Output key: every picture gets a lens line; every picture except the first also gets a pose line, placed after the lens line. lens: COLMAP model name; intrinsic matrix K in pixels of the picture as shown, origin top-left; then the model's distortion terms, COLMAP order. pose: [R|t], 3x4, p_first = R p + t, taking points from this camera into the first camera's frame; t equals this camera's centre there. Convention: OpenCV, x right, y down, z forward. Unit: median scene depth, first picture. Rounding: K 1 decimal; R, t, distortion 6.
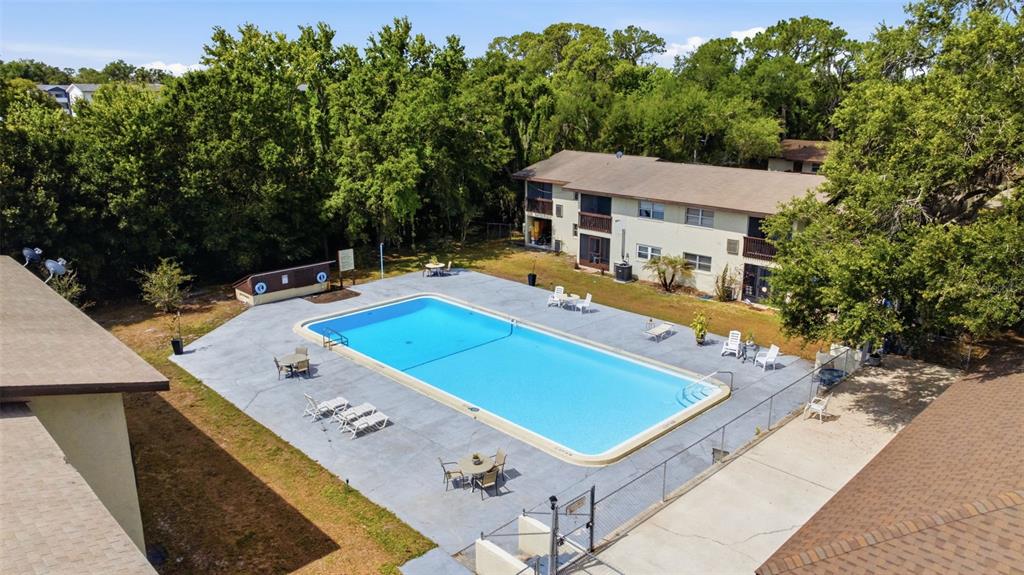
lens RADIAL K [[719.5, 0, 507.5], [0, 719.5, 290.5], [0, 0, 1]] dist [0.000406, -0.000240]
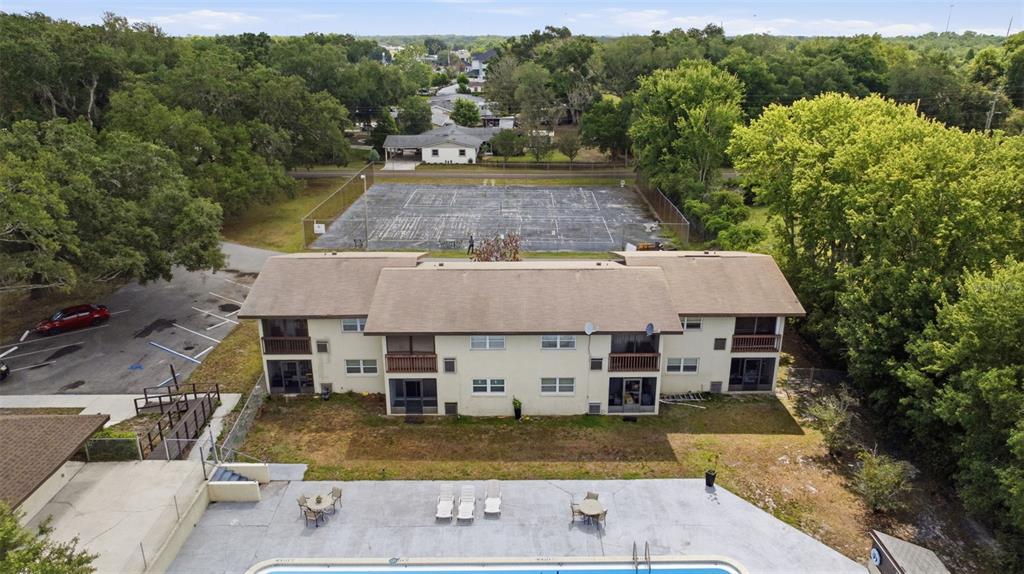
lens RADIAL K [[726.8, 0, 515.1], [0, 726.8, 263.4], [0, 0, 1]] dist [-0.020952, 0.000452]
pose [[-0.687846, 0.221452, -0.691250, 0.289848], [-0.191514, 0.863209, 0.467111, -0.461350], [0.700136, 0.453685, -0.551344, 0.909851]]
